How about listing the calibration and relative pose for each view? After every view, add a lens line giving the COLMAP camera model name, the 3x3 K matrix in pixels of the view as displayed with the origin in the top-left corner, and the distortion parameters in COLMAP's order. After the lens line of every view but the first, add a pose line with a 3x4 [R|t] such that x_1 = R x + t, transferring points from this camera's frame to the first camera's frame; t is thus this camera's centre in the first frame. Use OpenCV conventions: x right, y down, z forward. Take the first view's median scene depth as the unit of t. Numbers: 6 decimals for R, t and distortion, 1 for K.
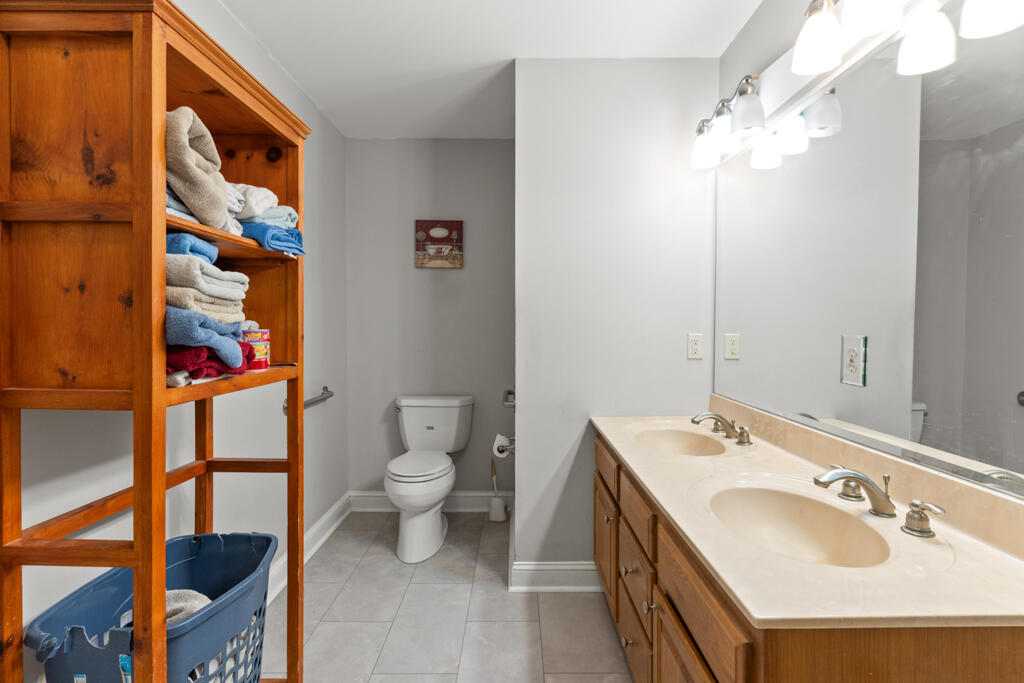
lens RADIAL K [[496.7, 0, 518.4], [0, 496.7, 339.2], [0, 0, 1]] dist [0.005189, -0.001223]
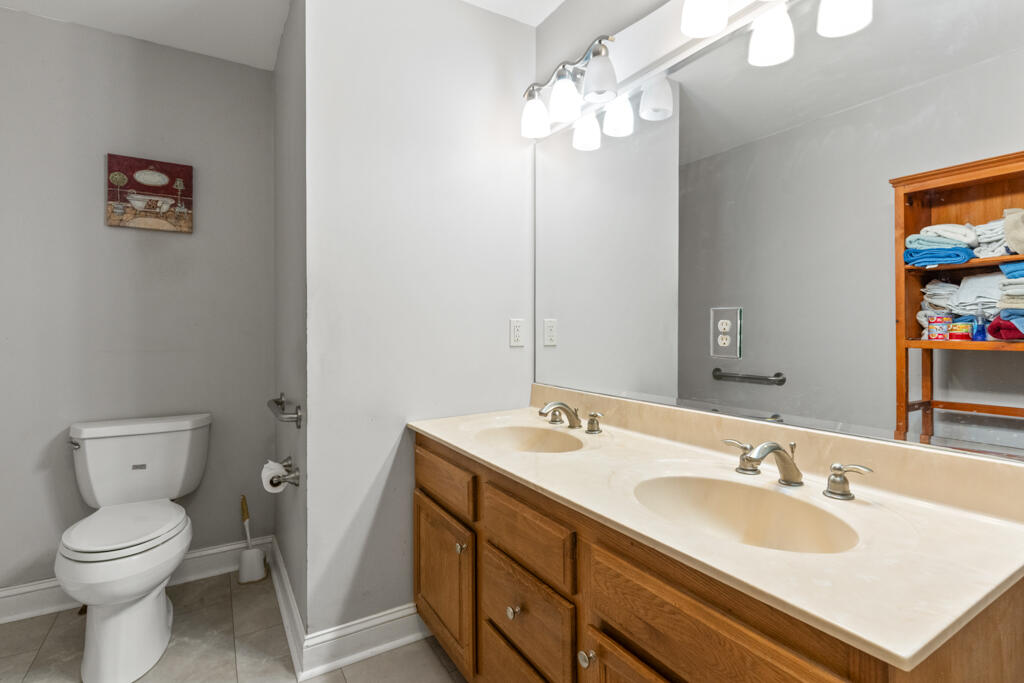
lens RADIAL K [[496.7, 0, 508.0], [0, 496.7, 330.3], [0, 0, 1]] dist [0.005189, -0.001223]
pose [[0.855486, -0.008928, 0.517750, -0.147517], [0.023496, 0.999491, -0.021588, 0.032638], [-0.517293, 0.030633, 0.855260, 0.252706]]
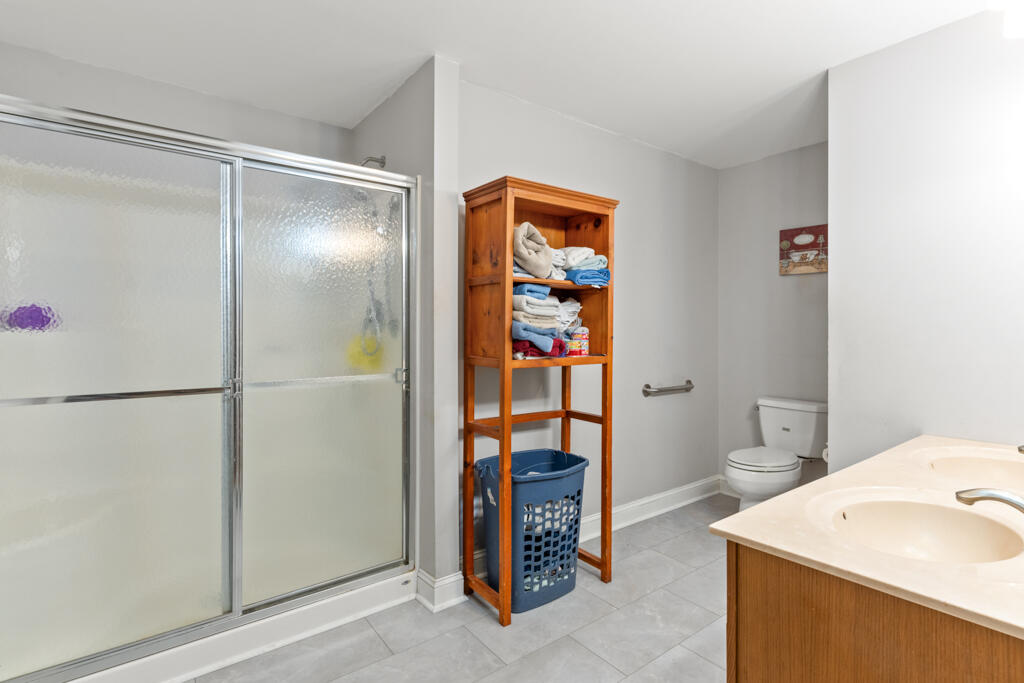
lens RADIAL K [[496.7, 0, 516.2], [0, 496.7, 342.1], [0, 0, 1]] dist [0.005189, -0.001223]
pose [[0.611320, 0.021559, -0.791090, 0.439746], [-0.025588, 0.999645, 0.007469, 0.004041], [0.790970, 0.015676, 0.611654, -0.124544]]
